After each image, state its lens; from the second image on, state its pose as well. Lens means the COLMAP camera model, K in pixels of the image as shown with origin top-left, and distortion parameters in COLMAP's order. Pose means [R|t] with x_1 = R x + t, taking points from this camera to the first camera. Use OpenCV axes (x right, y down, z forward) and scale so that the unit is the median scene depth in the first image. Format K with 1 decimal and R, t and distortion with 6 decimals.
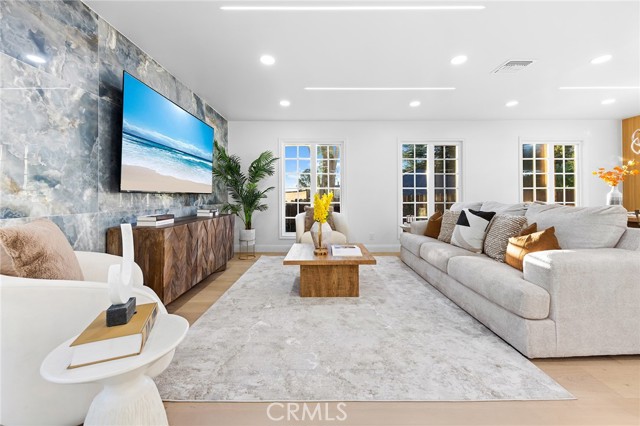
lens RADIAL K [[252.1, 0, 334.5], [0, 252.1, 198.0], [0, 0, 1]] dist [-0.001348, -0.000290]
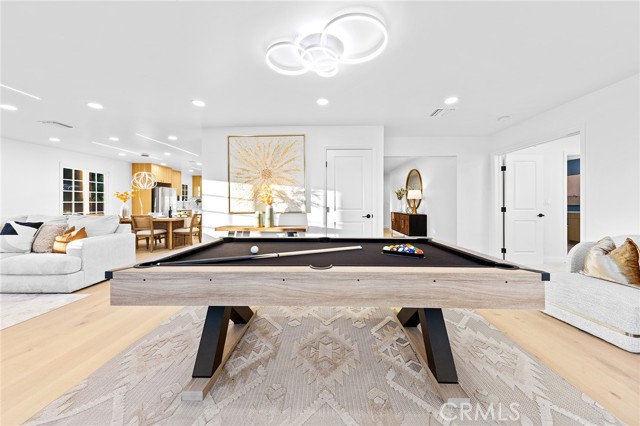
lens RADIAL K [[225.0, 0, 306.1], [0, 225.0, 199.3], [0, 0, 1]] dist [0.000008, -0.000054]
pose [[0.095648, 0.022195, 0.995168, -0.476938], [0.007306, 0.999709, -0.022998, -0.032530], [-0.995388, 0.009470, 0.095458, -0.592673]]
